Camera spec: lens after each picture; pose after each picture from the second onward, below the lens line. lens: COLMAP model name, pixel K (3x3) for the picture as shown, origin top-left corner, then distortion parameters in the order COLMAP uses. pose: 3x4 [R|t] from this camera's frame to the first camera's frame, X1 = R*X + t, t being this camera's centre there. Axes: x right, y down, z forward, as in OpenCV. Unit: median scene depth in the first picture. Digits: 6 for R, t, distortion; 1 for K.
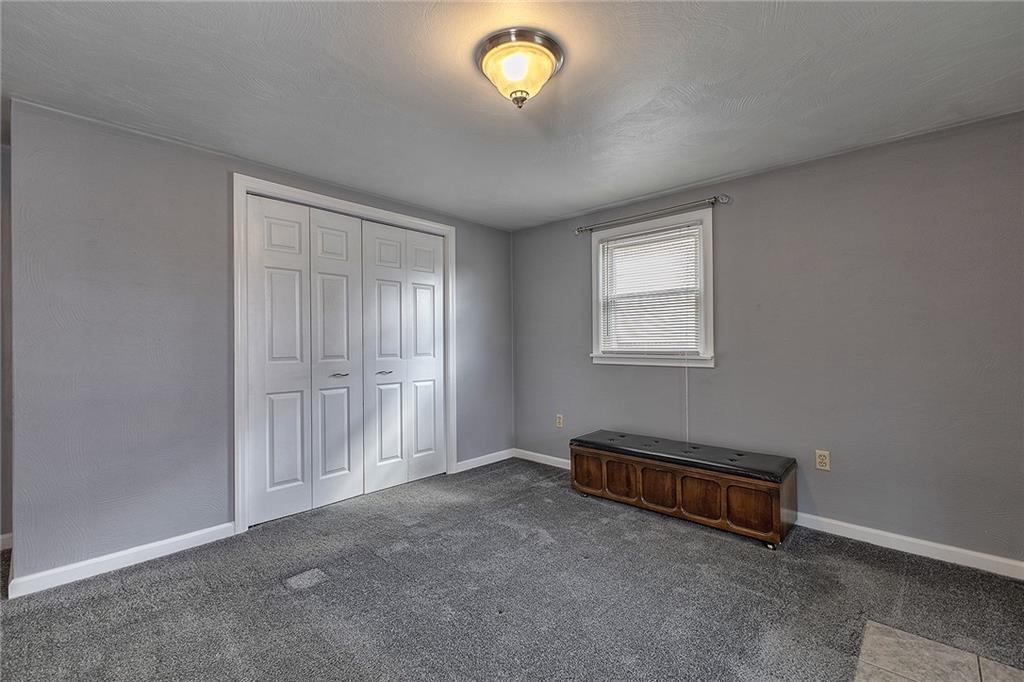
lens RADIAL K [[439.4, 0, 510.5], [0, 439.4, 340.9], [0, 0, 1]] dist [0.020699, 0.000666]
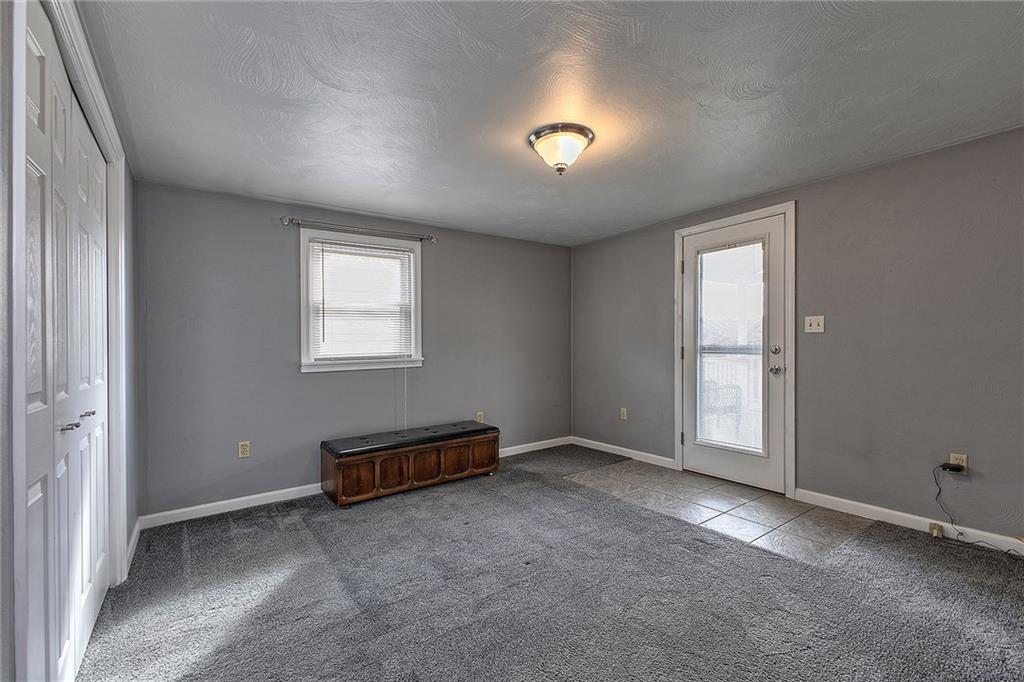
lens RADIAL K [[439.4, 0, 515.6], [0, 439.4, 346.0], [0, 0, 1]] dist [0.020699, 0.000666]
pose [[0.208438, -0.007084, 0.978010, -0.727216], [0.014967, 0.999880, 0.004052, -0.000272], [-0.977921, 0.013793, 0.208519, 0.454327]]
